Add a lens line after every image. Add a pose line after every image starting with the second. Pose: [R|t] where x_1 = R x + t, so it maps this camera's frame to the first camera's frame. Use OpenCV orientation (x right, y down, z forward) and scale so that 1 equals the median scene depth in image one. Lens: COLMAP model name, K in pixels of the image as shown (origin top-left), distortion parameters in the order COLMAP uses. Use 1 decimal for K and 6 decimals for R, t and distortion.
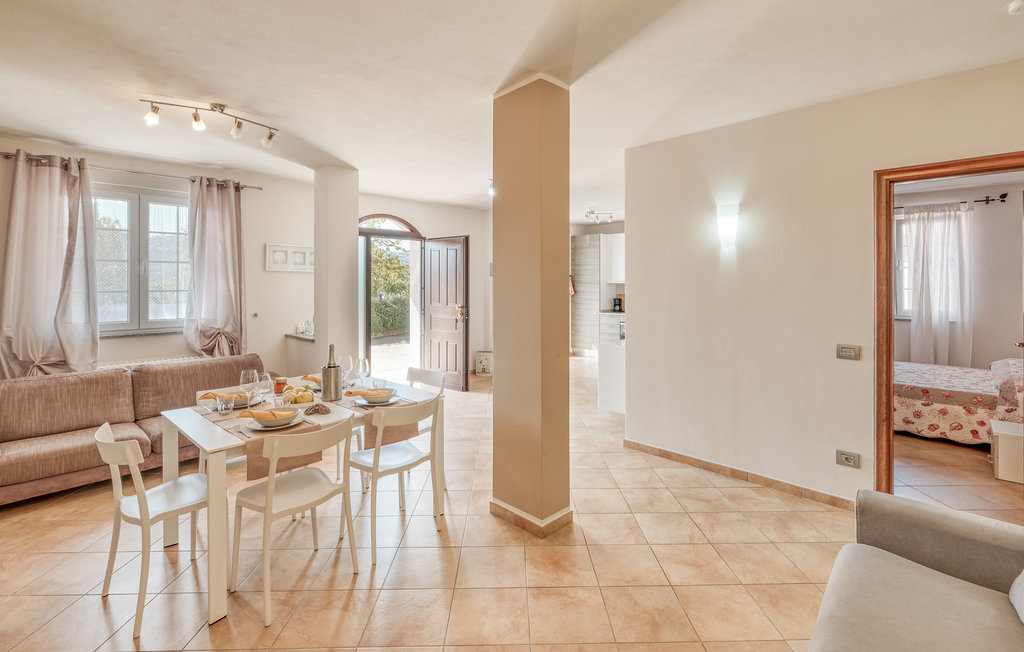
lens RADIAL K [[461.0, 0, 514.1], [0, 461.0, 281.4], [0, 0, 1]] dist [-0.000905, 0.000158]
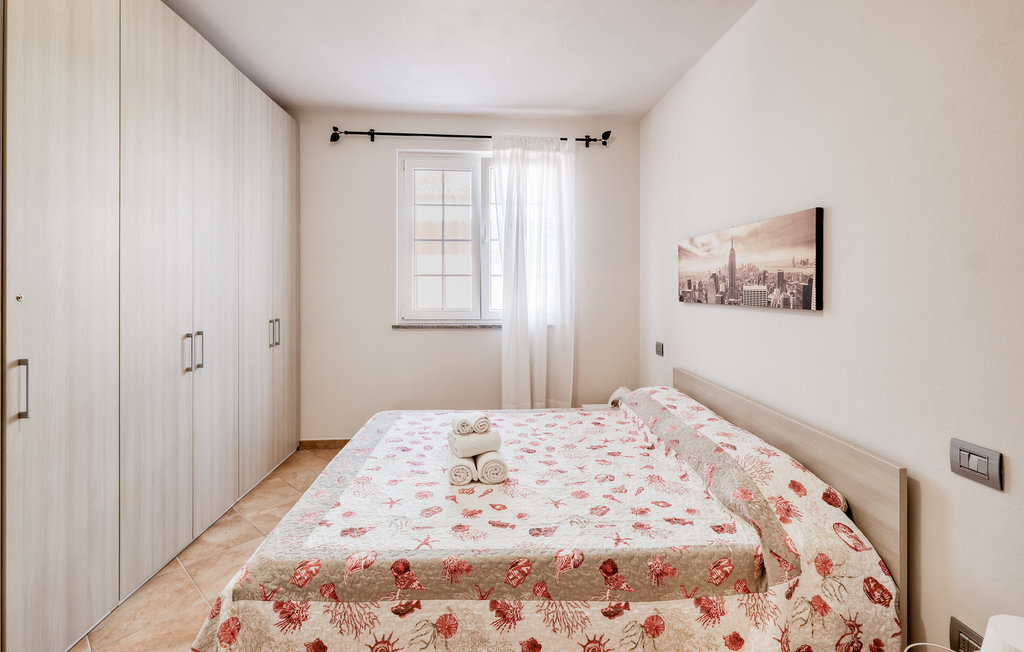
lens RADIAL K [[446.6, 0, 513.4], [0, 446.6, 291.8], [0, 0, 1]] dist [-0.001535, -0.000083]
pose [[0.668084, -0.007586, 0.744047, 0.480714], [-0.005364, 0.999873, 0.015011, 0.033679], [-0.744067, -0.014020, 0.667958, 0.656063]]
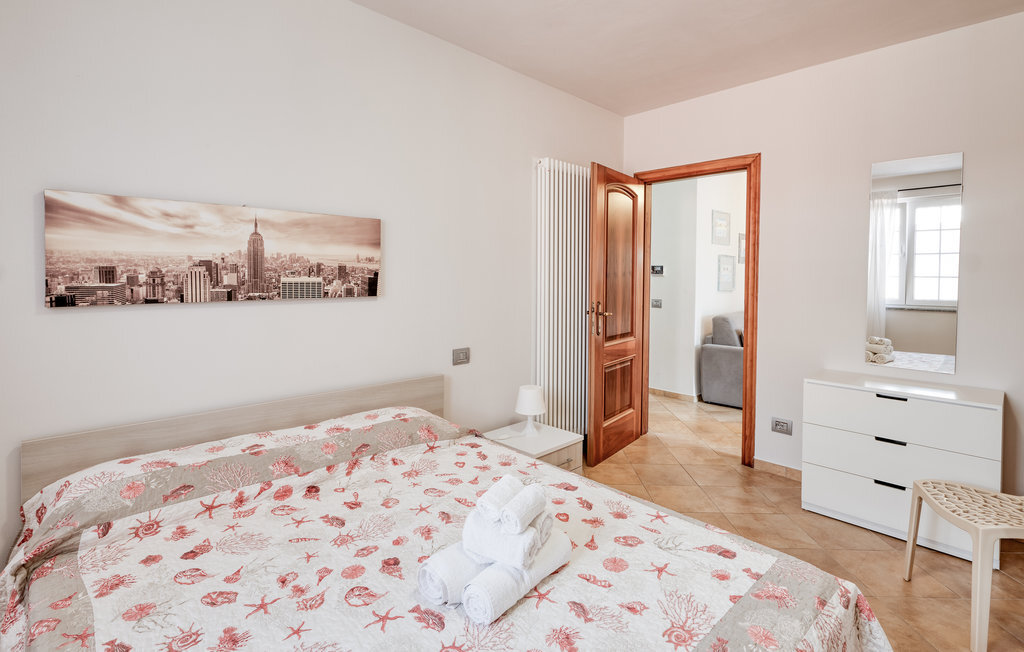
lens RADIAL K [[493.1, 0, 511.1], [0, 493.1, 287.9], [0, 0, 1]] dist [0.000504, 0.000063]
pose [[-0.999612, -0.006395, 0.027119, 0.681882], [-0.005865, 0.999791, 0.019581, 0.032891], [-0.027239, 0.019414, -0.999440, 1.086014]]
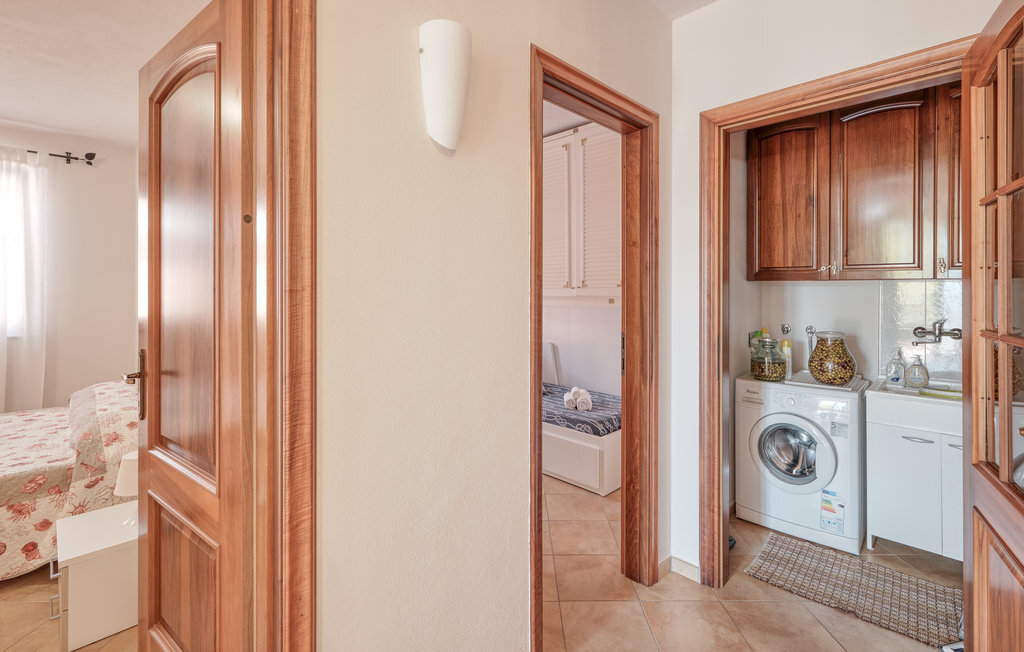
lens RADIAL K [[456.4, 0, 514.2], [0, 456.4, 292.0], [0, 0, 1]] dist [0.001540, 0.000571]
pose [[0.016699, -0.000312, 0.999861, 0.354074], [-0.003931, 0.999992, 0.000377, 0.023945], [-0.999853, -0.003936, 0.016698, 0.320228]]
